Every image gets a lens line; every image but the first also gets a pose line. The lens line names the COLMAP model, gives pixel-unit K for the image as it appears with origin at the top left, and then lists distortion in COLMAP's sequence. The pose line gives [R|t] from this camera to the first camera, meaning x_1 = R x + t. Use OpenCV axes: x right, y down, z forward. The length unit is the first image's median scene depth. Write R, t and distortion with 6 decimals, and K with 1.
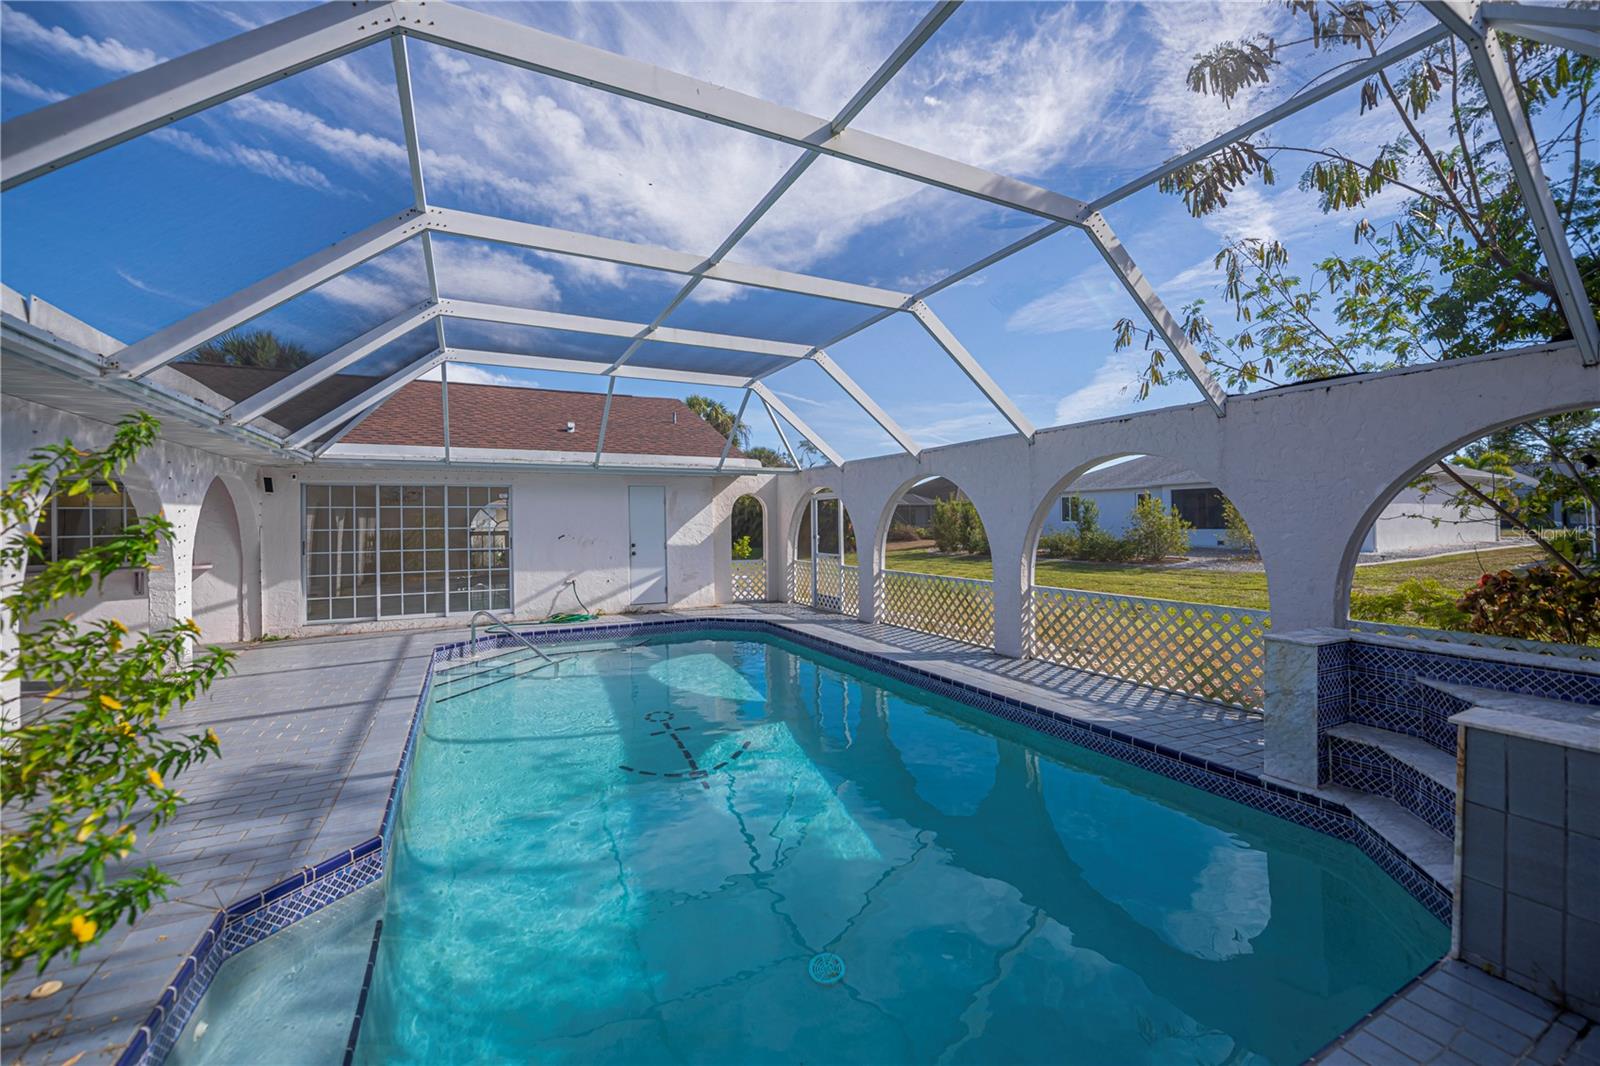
lens RADIAL K [[624.1, 0, 815.5], [0, 624.1, 509.0], [0, 0, 1]] dist [-0.001047, -0.000167]
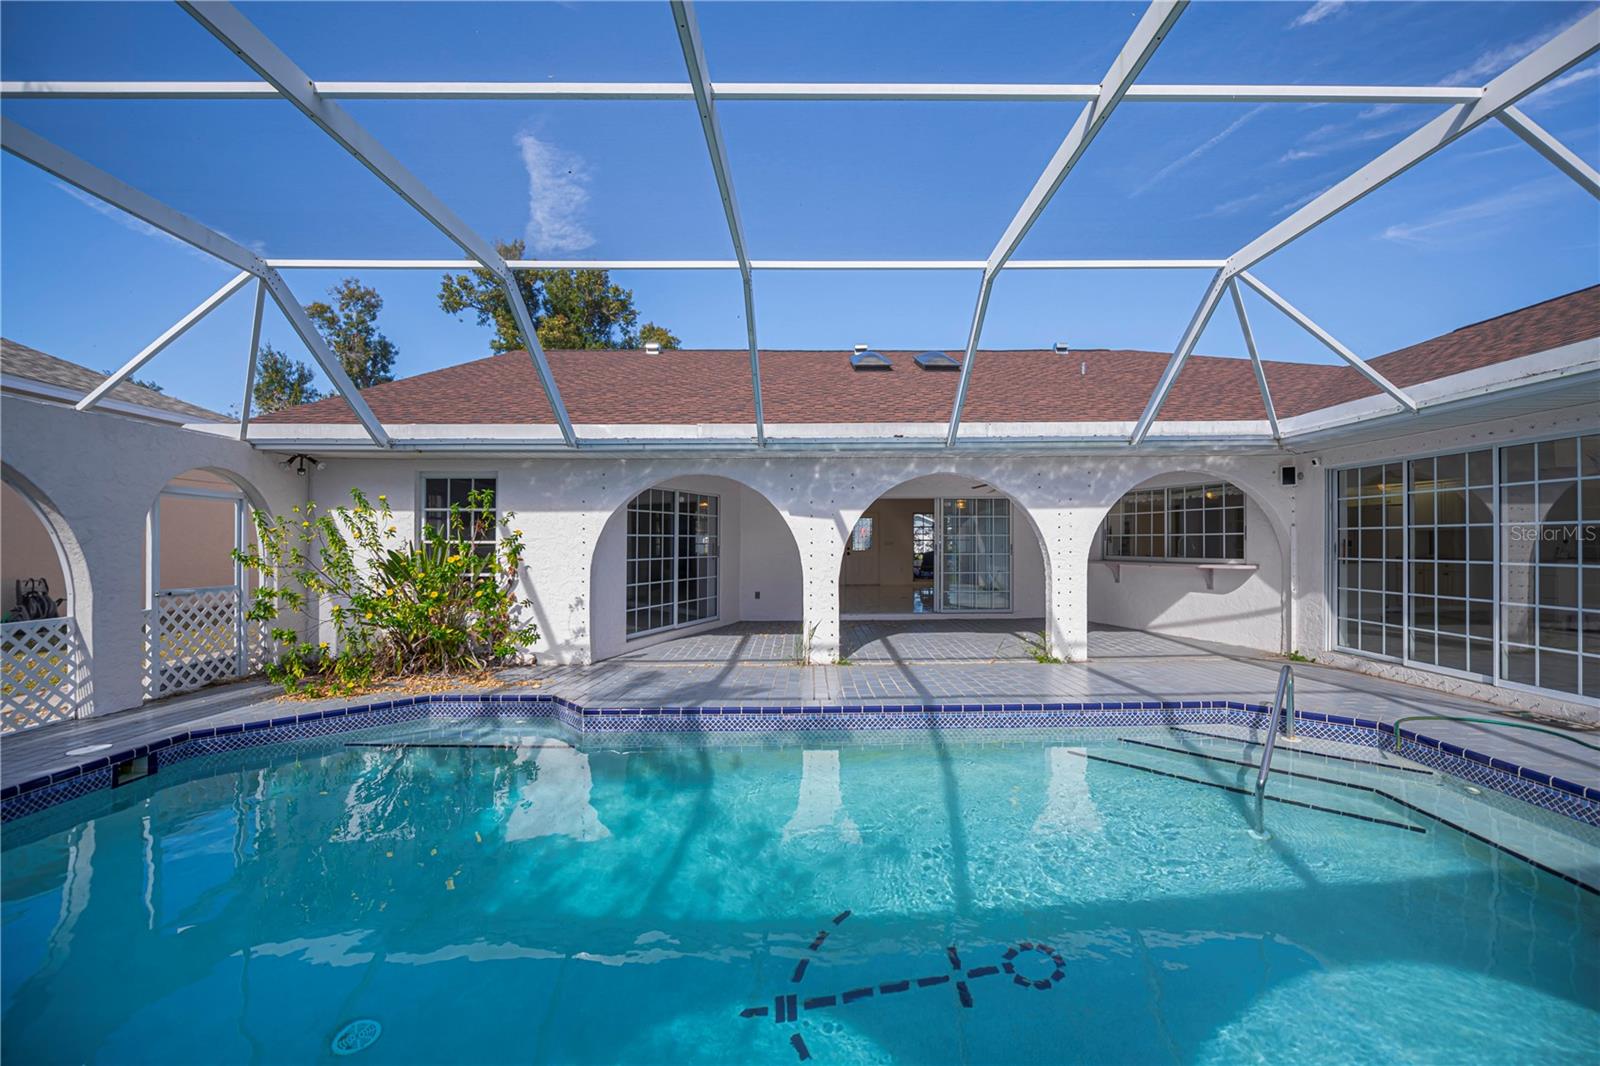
lens RADIAL K [[639.0, 0, 813.5], [0, 639.0, 543.0], [0, 0, 1]] dist [-0.020557, -0.004087]
pose [[-0.420257, 0.024671, -0.907070, 0.159995], [0.041151, 0.999120, 0.008109, 0.017734], [0.906472, -0.033919, -0.420902, 0.713611]]
